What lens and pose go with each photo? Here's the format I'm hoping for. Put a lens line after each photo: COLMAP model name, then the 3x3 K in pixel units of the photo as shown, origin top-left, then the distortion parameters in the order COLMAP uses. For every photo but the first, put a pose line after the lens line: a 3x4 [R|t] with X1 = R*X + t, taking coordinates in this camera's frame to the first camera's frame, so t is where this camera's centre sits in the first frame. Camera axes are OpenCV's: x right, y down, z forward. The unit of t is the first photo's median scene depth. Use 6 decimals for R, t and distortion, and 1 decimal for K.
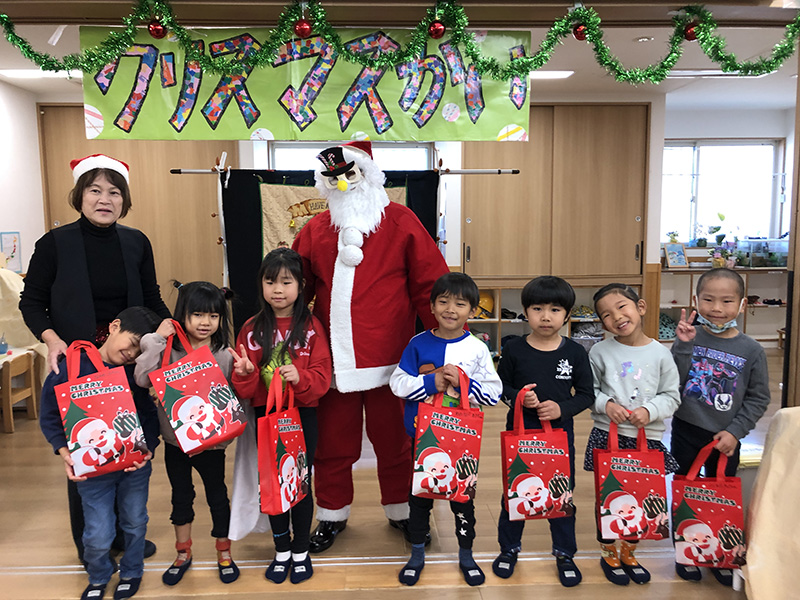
lens RADIAL K [[659.0, 0, 399.1], [0, 659.0, 301.6], [0, 0, 1]] dist [-0.000659, 0.000846]
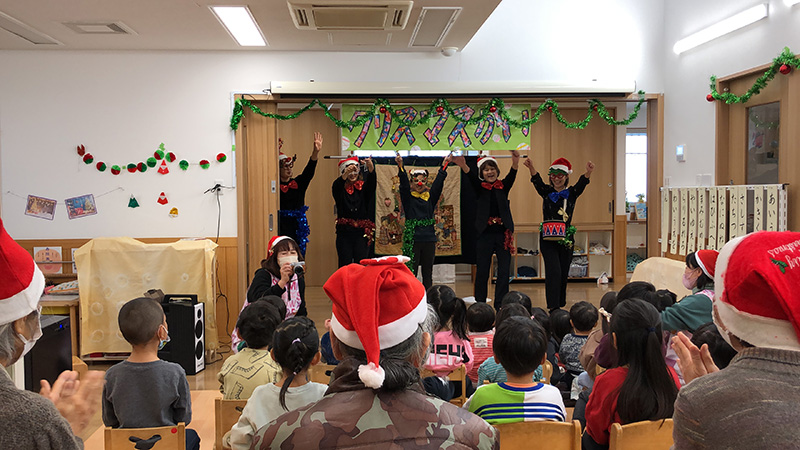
lens RADIAL K [[819.3, 0, 400.7], [0, 819.3, 225.0], [0, 0, 1]] dist [0.001207, 0.000000]
pose [[0.999794, -0.001445, 0.020242, -0.318135], [0.002996, 0.997038, -0.076850, 0.235818], [-0.020071, 0.076895, 0.996837, -1.843545]]
